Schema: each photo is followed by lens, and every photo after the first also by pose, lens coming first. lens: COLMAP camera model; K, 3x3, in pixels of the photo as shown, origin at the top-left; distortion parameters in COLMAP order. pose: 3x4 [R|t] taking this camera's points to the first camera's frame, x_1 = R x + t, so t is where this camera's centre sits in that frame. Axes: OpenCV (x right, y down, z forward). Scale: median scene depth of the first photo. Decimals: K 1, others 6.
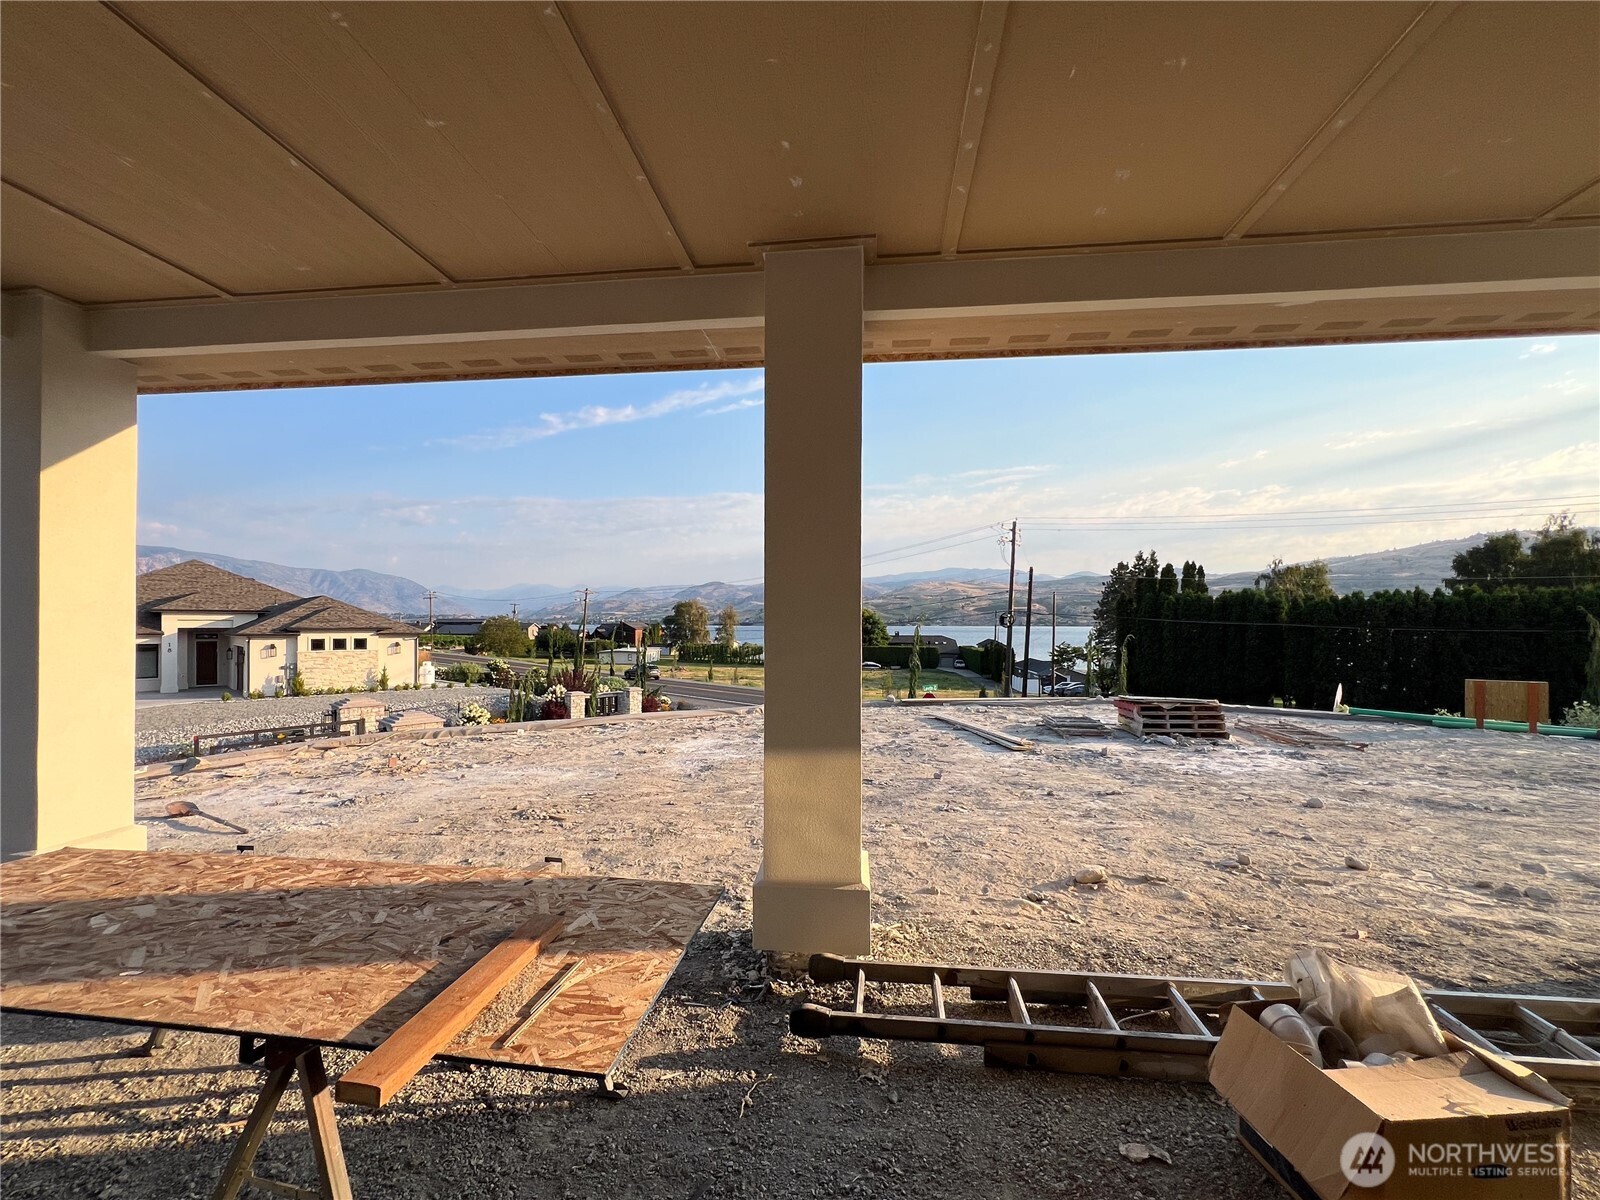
lens RADIAL K [[665.1, 0, 802.4], [0, 665.1, 622.1], [0, 0, 1]] dist [-0.002103, 0.000394]
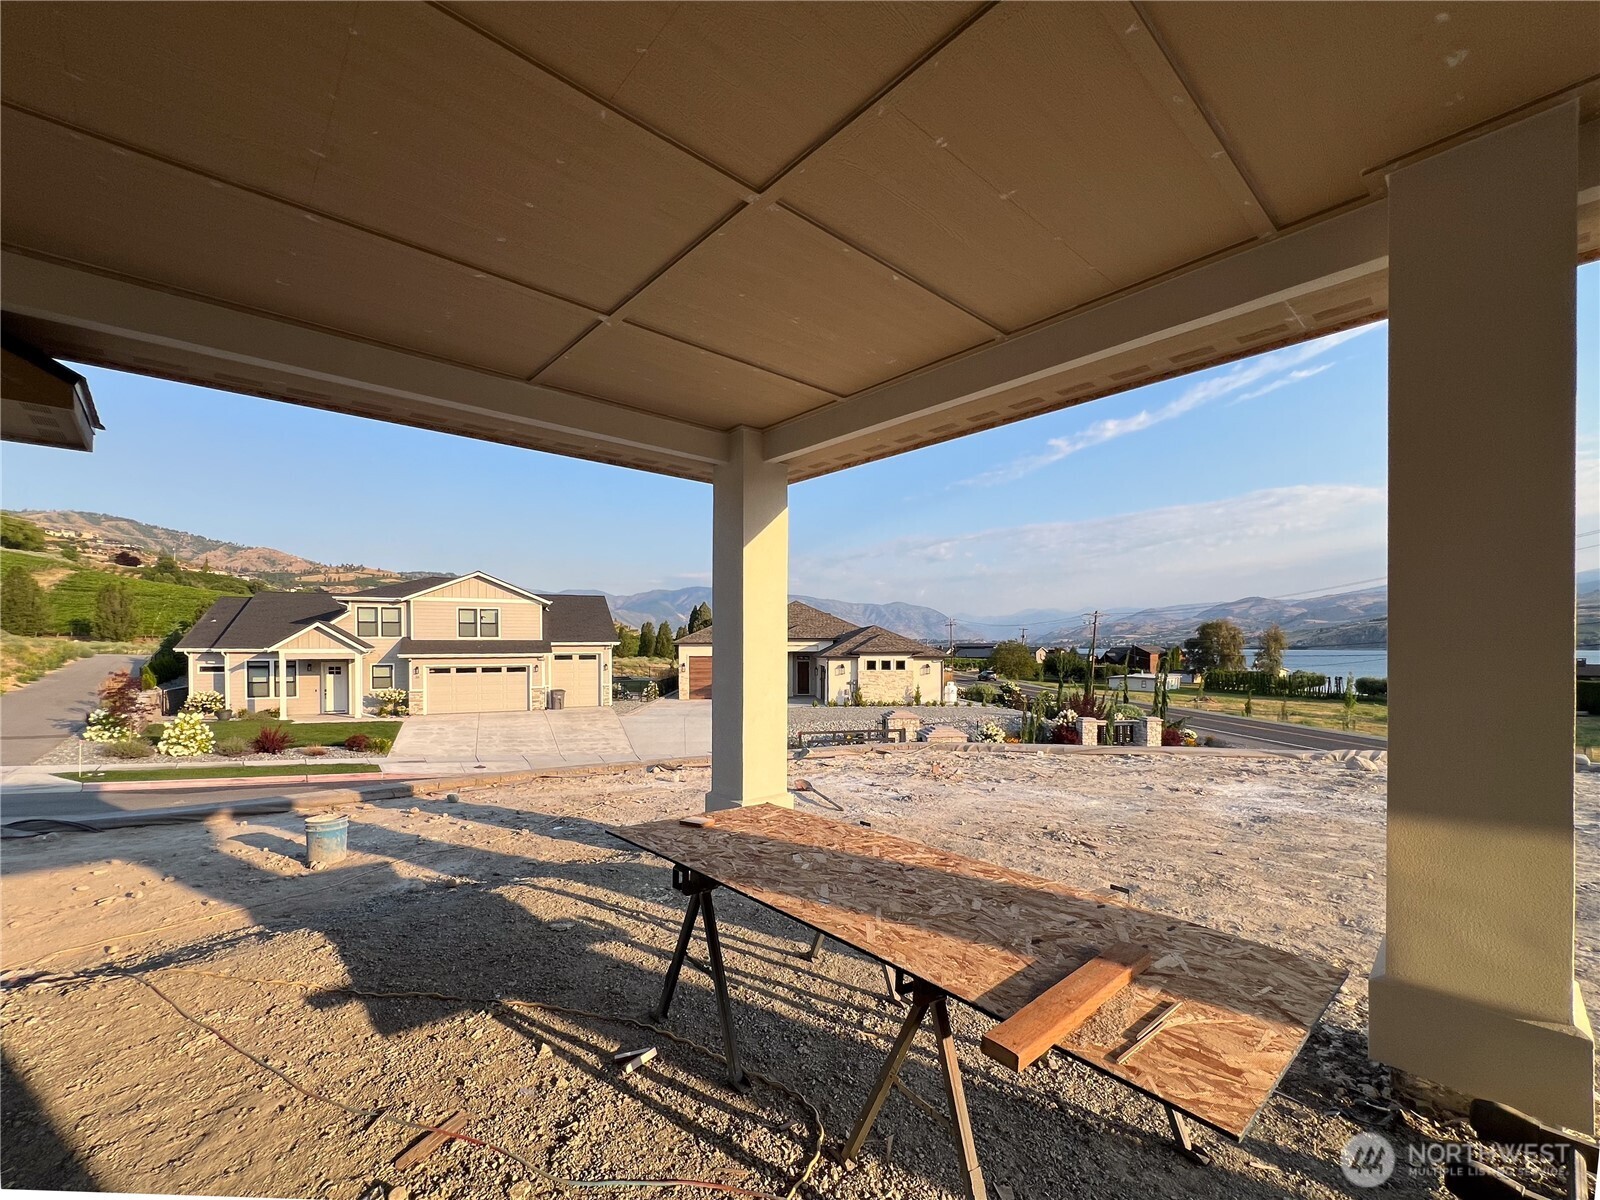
lens RADIAL K [[667.1, 0, 810.2], [0, 667.1, 651.3], [0, 0, 1]] dist [-0.001363, 0.000132]
pose [[0.754786, 0.001505, -0.655969, -0.036176], [0.003653, 0.999972, 0.006498, -0.002284], [0.655961, -0.007301, 0.754760, -0.024842]]
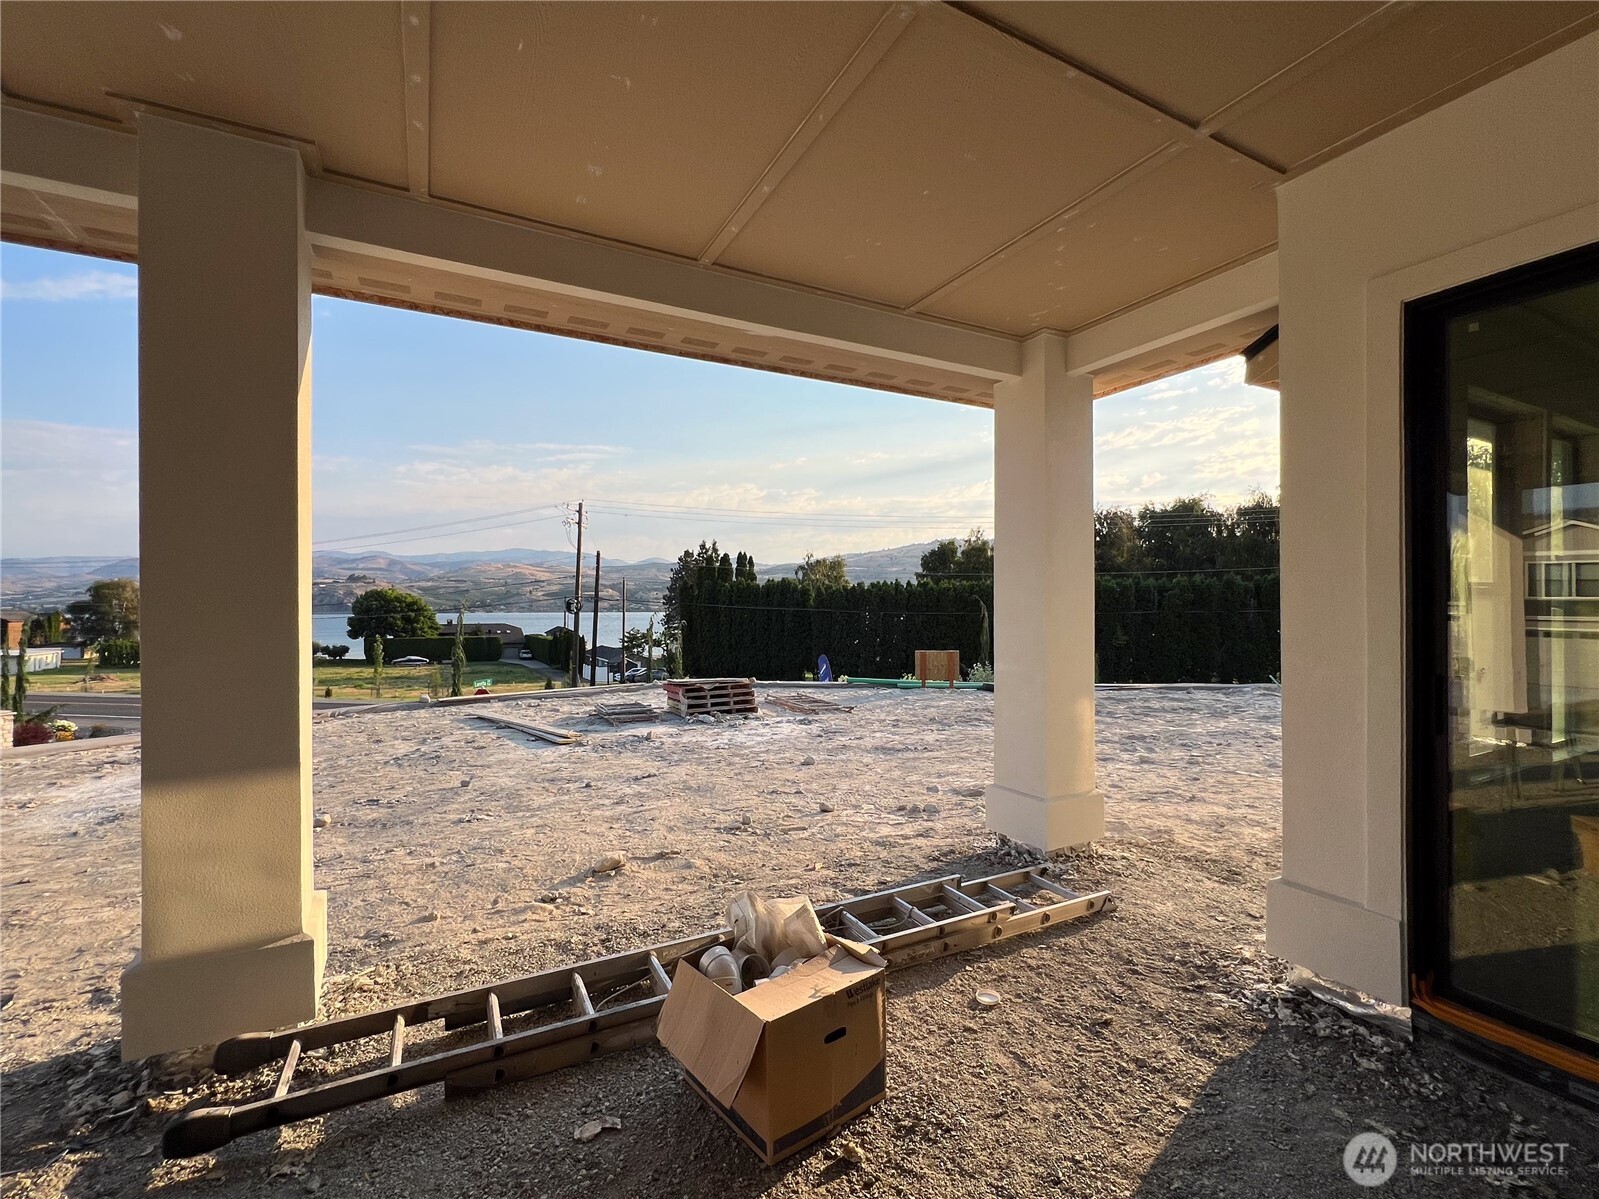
lens RADIAL K [[702.2, 0, 793.6], [0, 702.2, 605.8], [0, 0, 1]] dist [-0.002600, 0.000278]
pose [[0.829013, -0.002220, 0.559225, 0.068617], [0.004015, 0.999990, -0.001982, -0.001914], [-0.559215, 0.003888, 0.829013, -0.030163]]
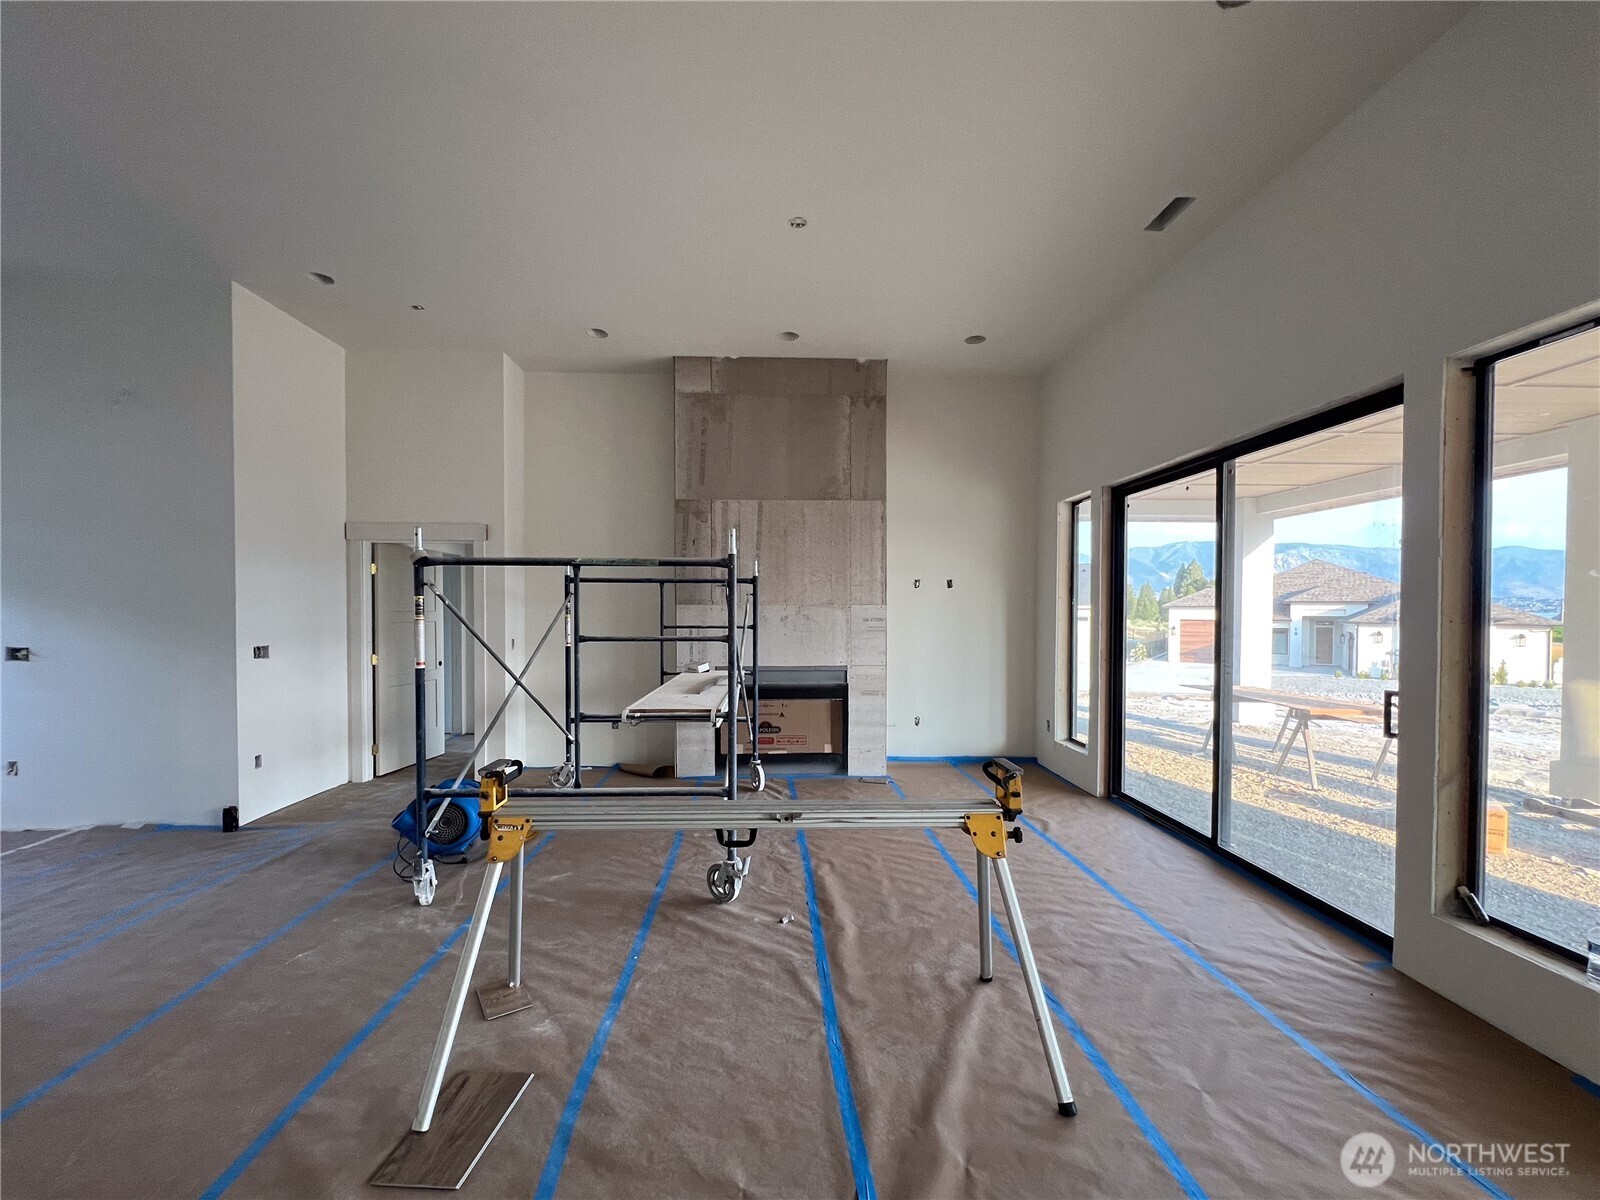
lens RADIAL K [[678.3, 0, 798.6], [0, 678.3, 618.8], [0, 0, 1]] dist [0.001001, 0.000418]
pose [[0.172620, 0.015182, -0.984871, 0.824799], [-0.001055, 0.999883, 0.015229, -0.022088], [0.984988, -0.001590, 0.172616, -0.821707]]
